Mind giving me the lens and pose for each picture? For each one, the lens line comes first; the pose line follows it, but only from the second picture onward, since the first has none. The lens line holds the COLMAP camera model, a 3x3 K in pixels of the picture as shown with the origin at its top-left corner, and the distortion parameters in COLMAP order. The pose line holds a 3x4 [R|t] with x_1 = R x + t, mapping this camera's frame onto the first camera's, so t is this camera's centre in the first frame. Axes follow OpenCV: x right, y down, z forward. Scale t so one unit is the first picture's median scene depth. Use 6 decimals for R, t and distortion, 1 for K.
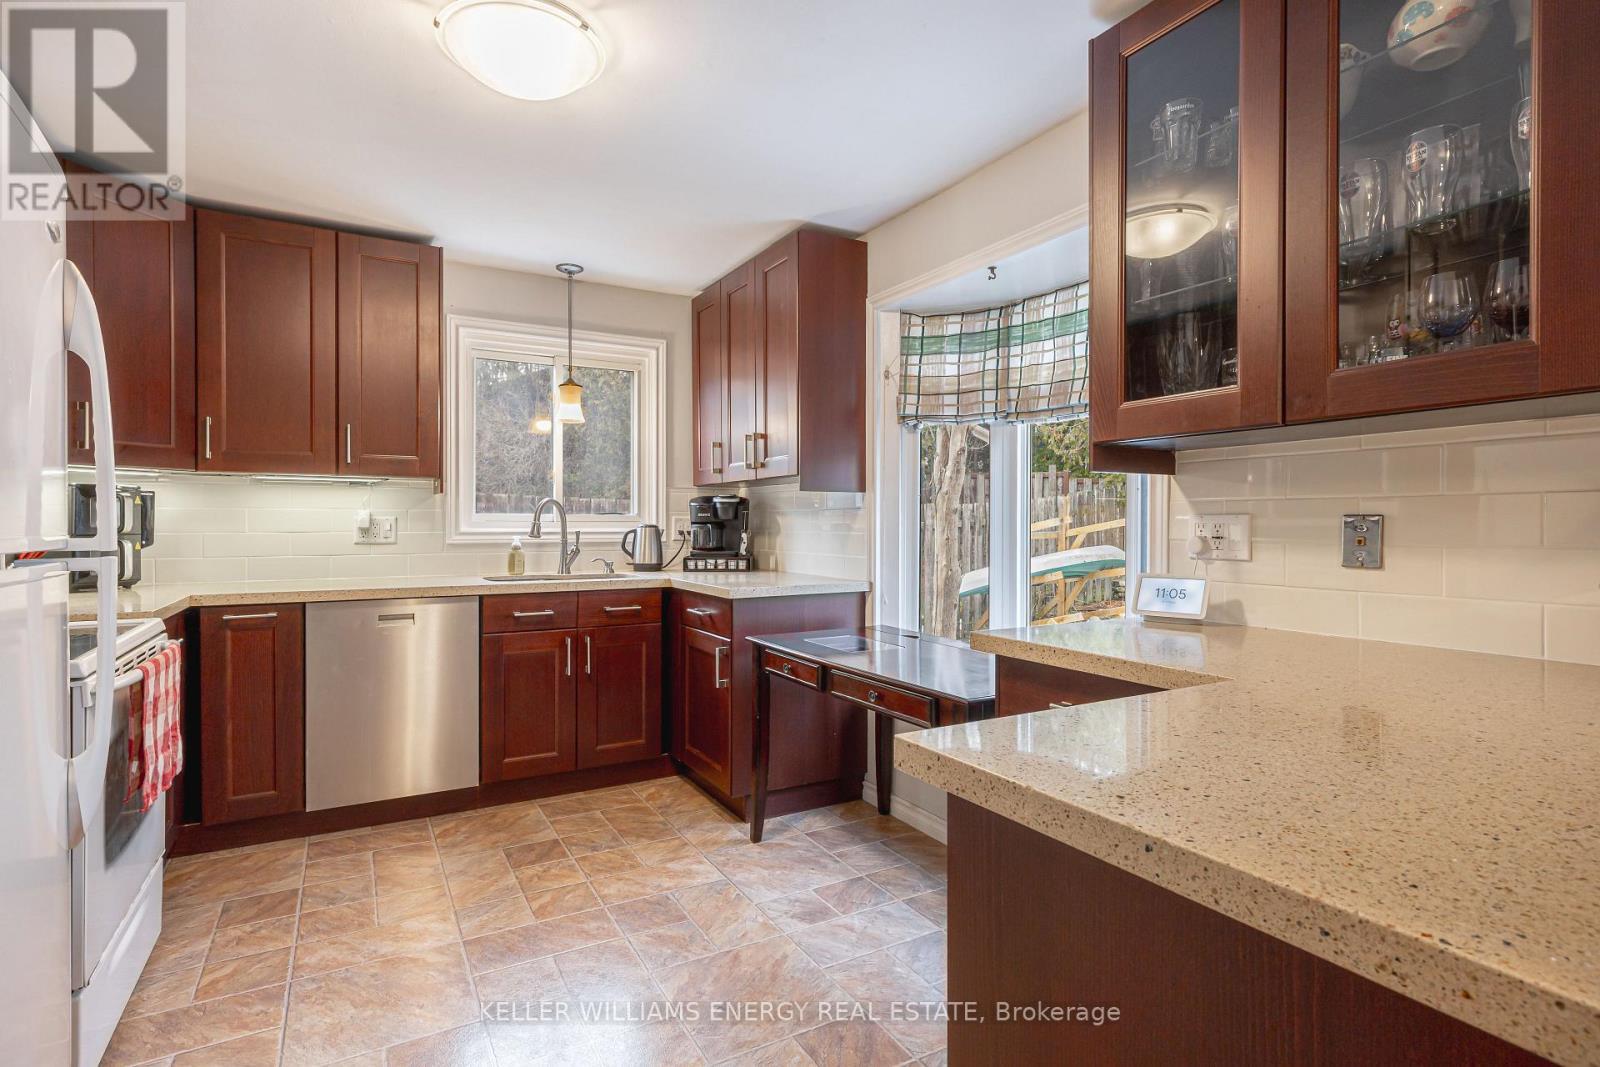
lens RADIAL K [[777.7, 0, 807.5], [0, 777.7, 528.1], [0, 0, 1]] dist [0.006162, 0.000151]
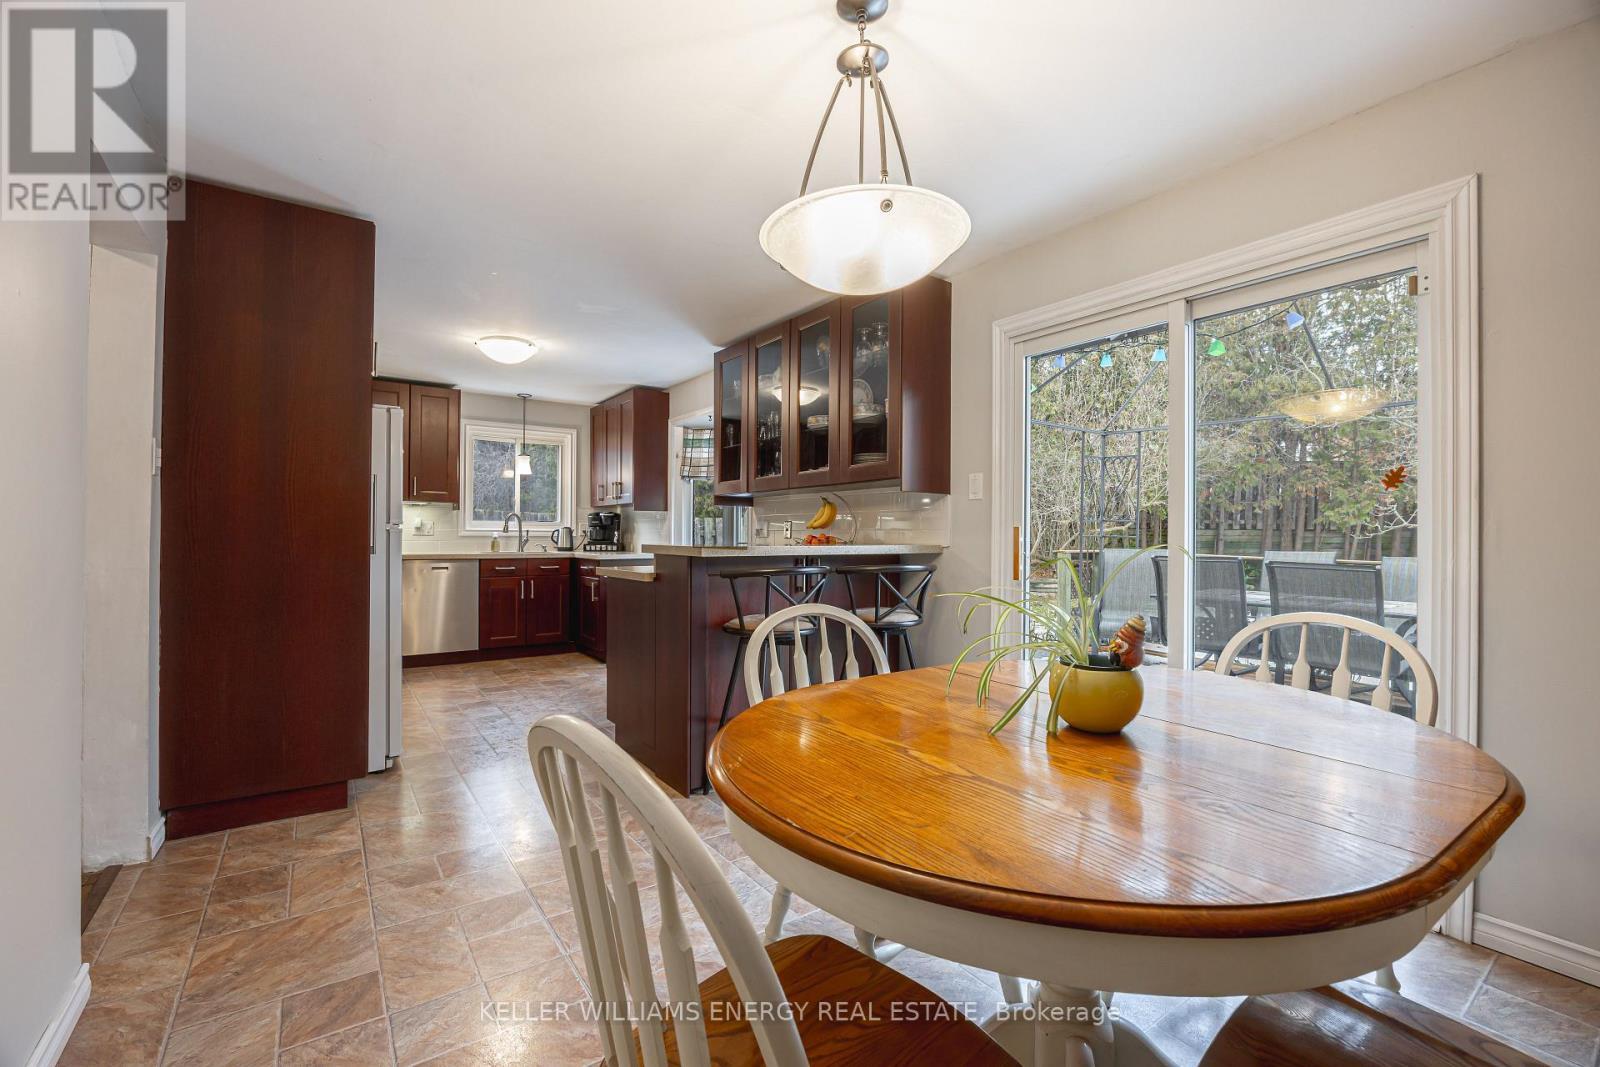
lens RADIAL K [[690.1, 0, 791.0], [0, 690.1, 535.4], [0, 0, 1]] dist [-0.003851, -0.000063]
pose [[0.997311, 0.005412, 0.073087, 0.233262], [-0.005029, 0.999973, -0.005422, 0.023542], [-0.073115, 0.005040, 0.997311, -0.760901]]
